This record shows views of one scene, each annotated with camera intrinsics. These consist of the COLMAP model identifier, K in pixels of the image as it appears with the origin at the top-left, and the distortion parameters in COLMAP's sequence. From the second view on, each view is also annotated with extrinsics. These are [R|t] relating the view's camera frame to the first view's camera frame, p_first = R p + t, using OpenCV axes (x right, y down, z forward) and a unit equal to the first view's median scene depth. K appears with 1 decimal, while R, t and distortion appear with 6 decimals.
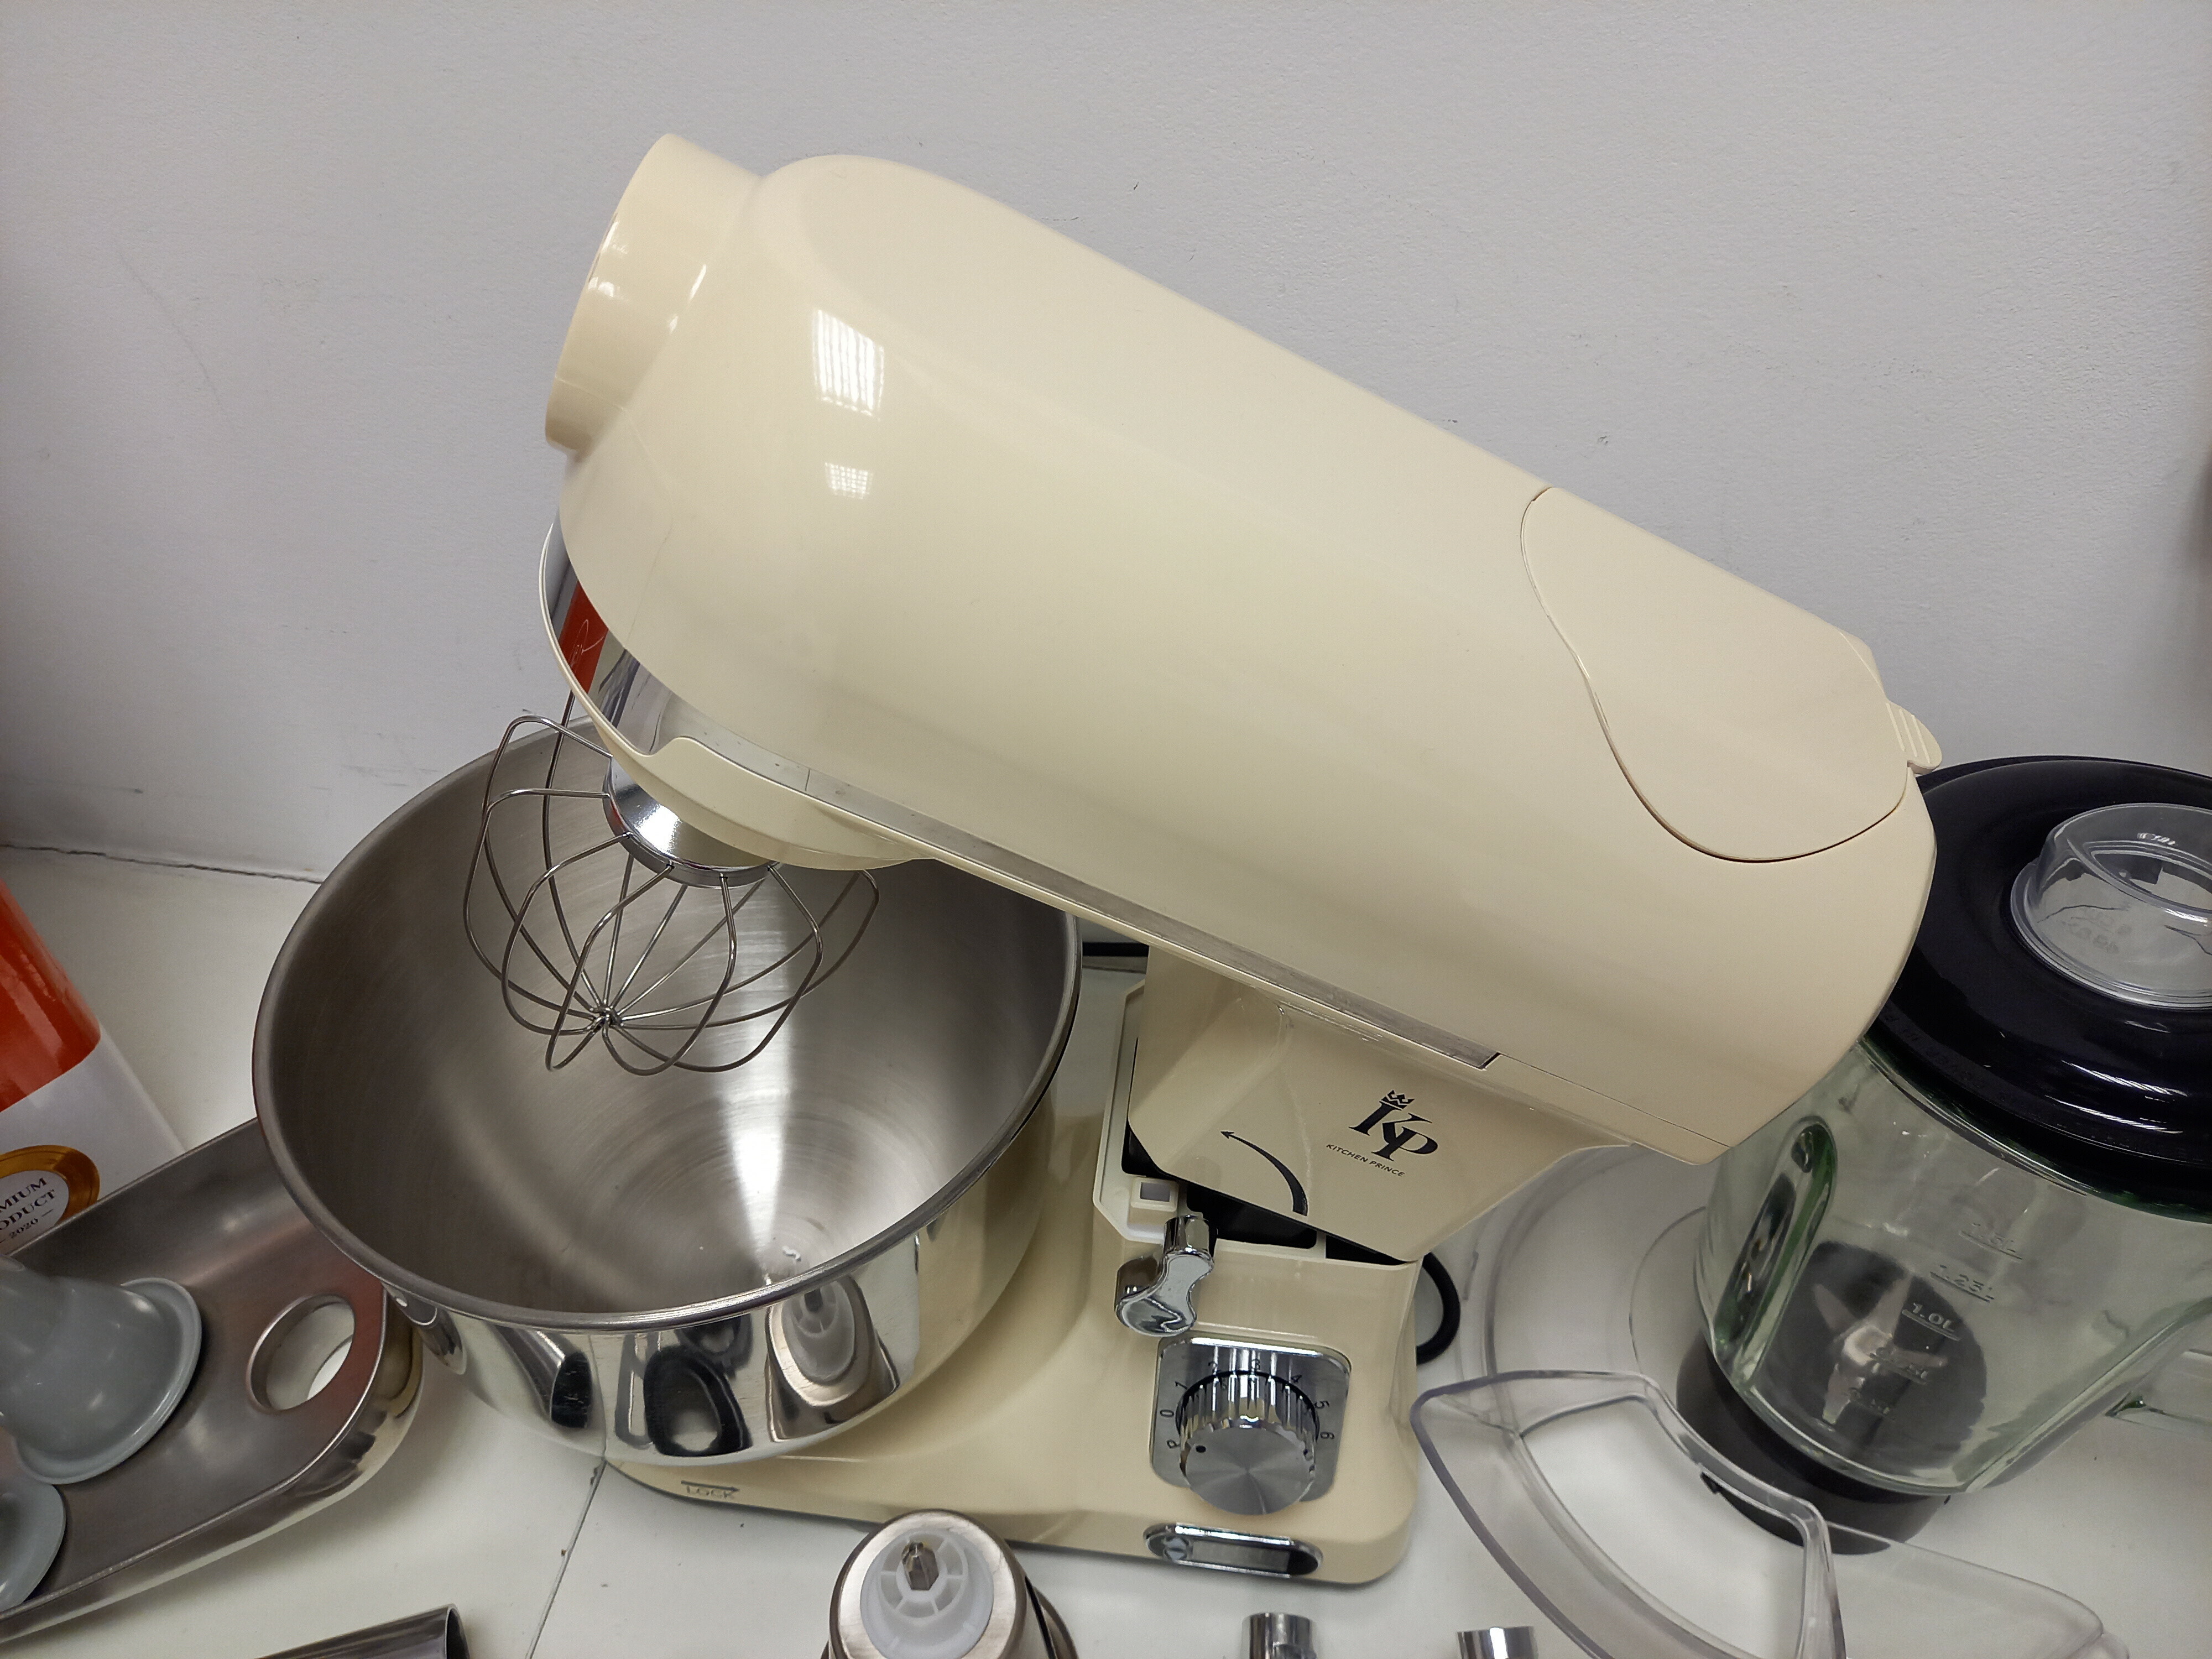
lens RADIAL K [[1624.9, 0, 1075.0], [0, 1624.9, 834.6], [0, 0, 1]] dist [0.042077, -0.057448]
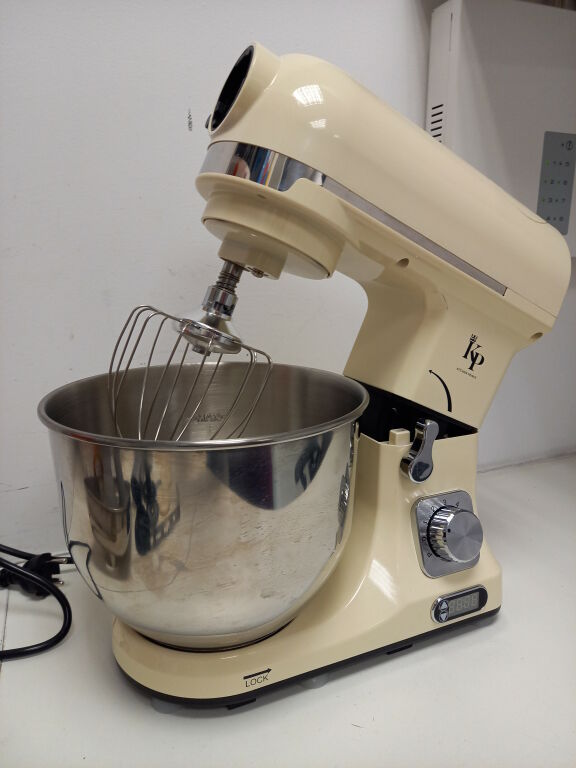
lens RADIAL K [[564.7, 0, 288.0], [0, 564.7, 384.0], [0, 0, 1]] dist [0.052478, -0.062298]
pose [[0.842964, -0.114199, 0.525709, -0.577146], [0.381385, 0.816059, -0.434274, 0.472887], [-0.379416, 0.566575, 0.731462, 0.298582]]
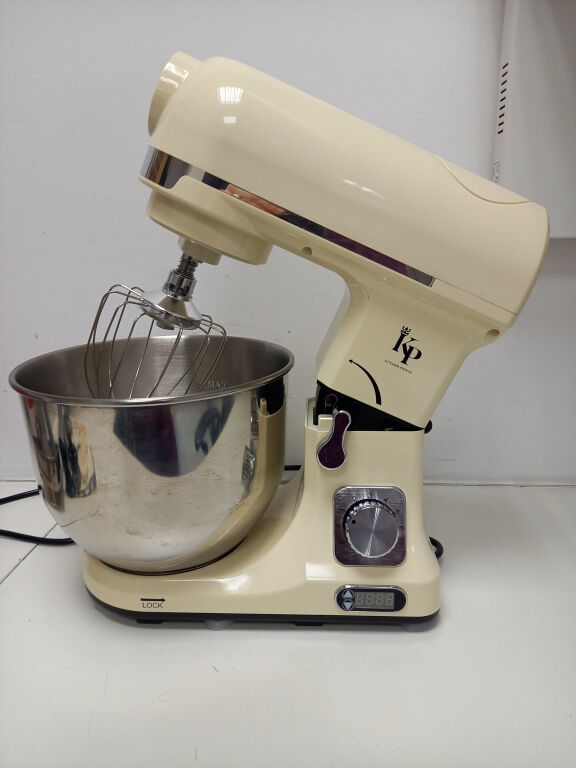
lens RADIAL K [[561.2, 0, 288.0], [0, 561.2, 384.0], [0, 0, 1]] dist [0.051513, -0.057858]
pose [[0.996269, -0.035345, 0.078736, -0.088112], [0.070331, 0.861242, -0.503306, 0.619091], [-0.050021, 0.506965, 0.860514, 0.124125]]
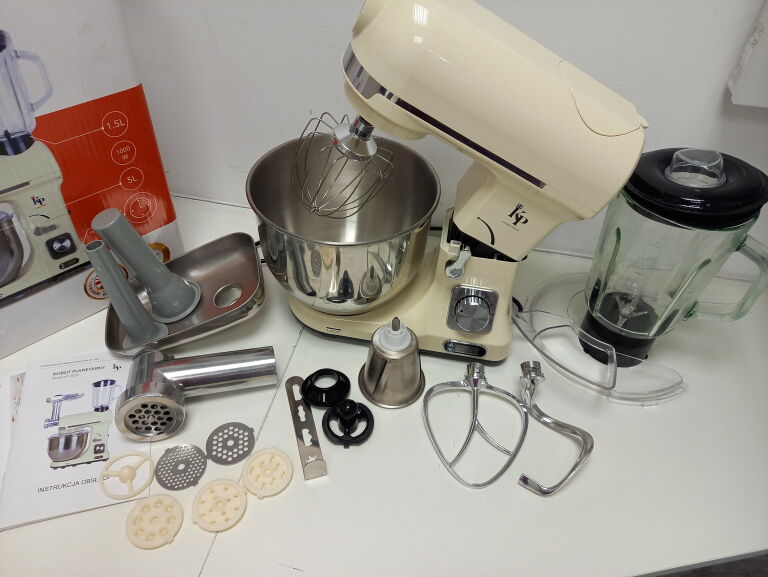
lens RADIAL K [[564.7, 0, 371.4], [0, 564.7, 289.0], [0, 0, 1]] dist [0.052478, -0.062298]
pose [[0.997978, 0.063061, -0.007946, -0.139822], [-0.063146, 0.997943, -0.011014, 0.344662], [0.007235, 0.011493, 0.999908, -0.419439]]
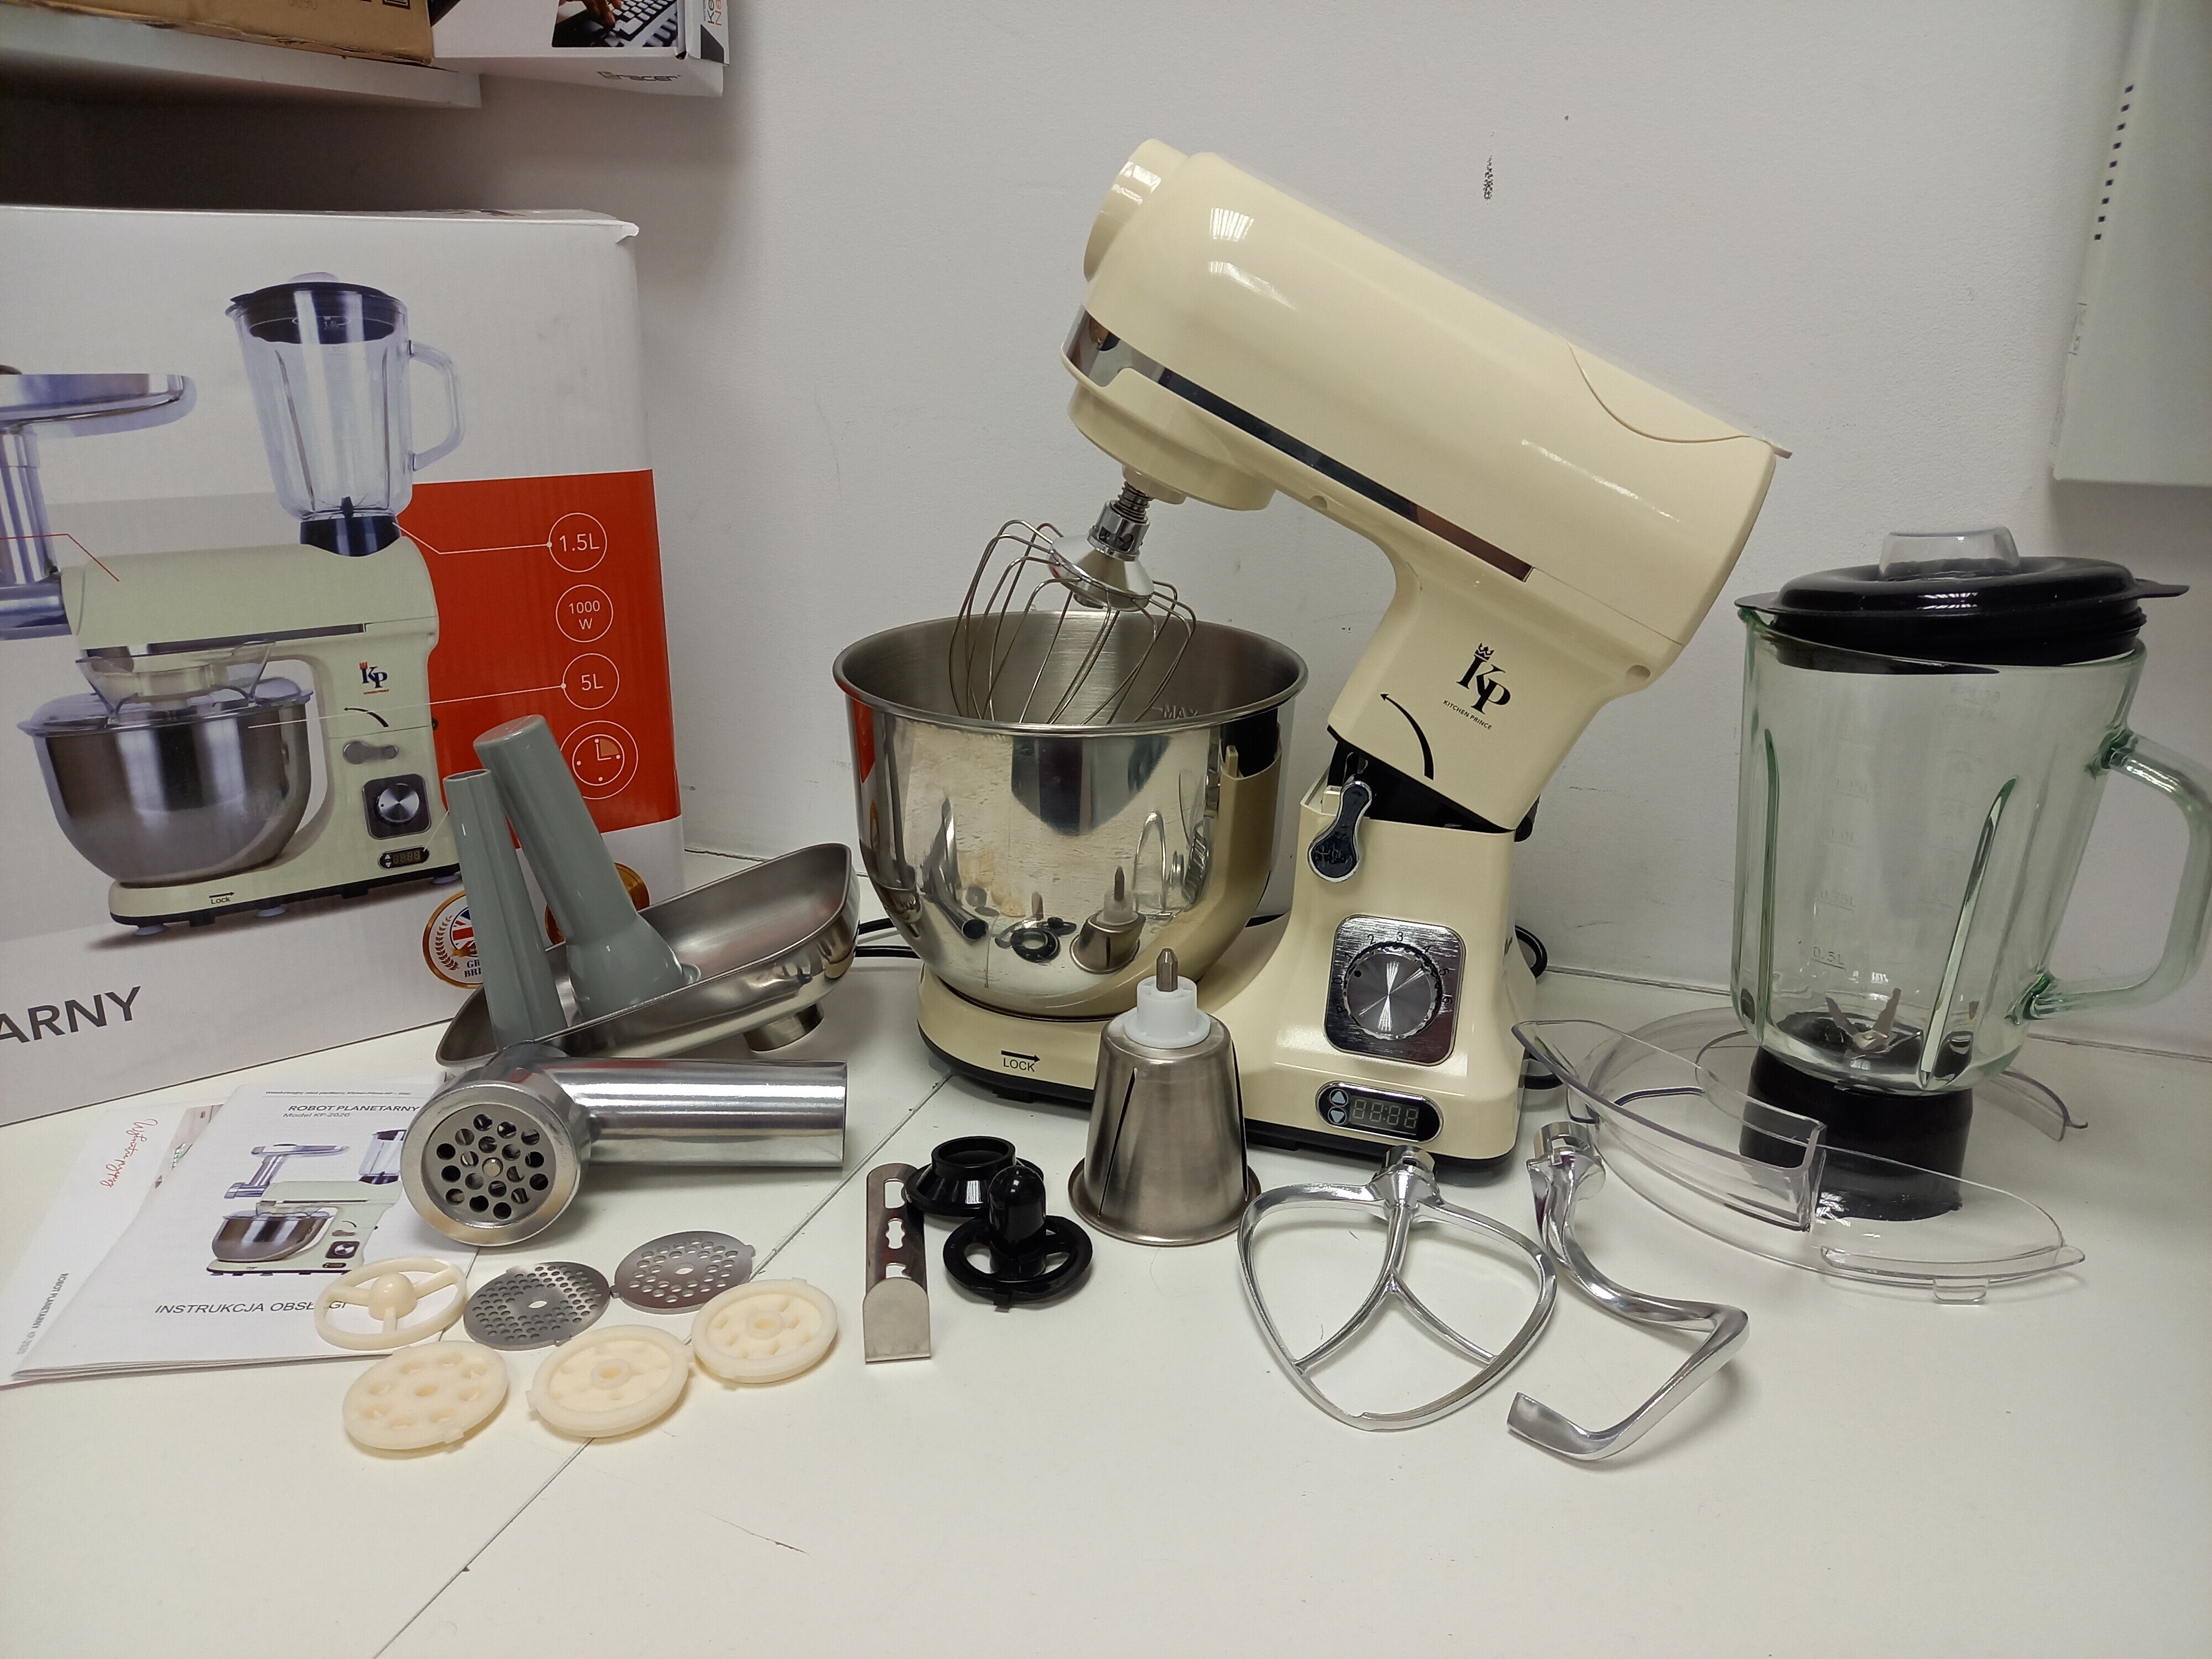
lens RADIAL K [[1616.2, 0, 1073.5], [0, 1616.2, 830.1], [0, 0, 1]] dist [0.051513, -0.057858]
pose [[0.978664, 0.078292, -0.189967, 0.091700], [-0.152667, 0.895858, -0.417291, 0.902839], [0.137513, 0.437389, 0.888696, -0.409384]]
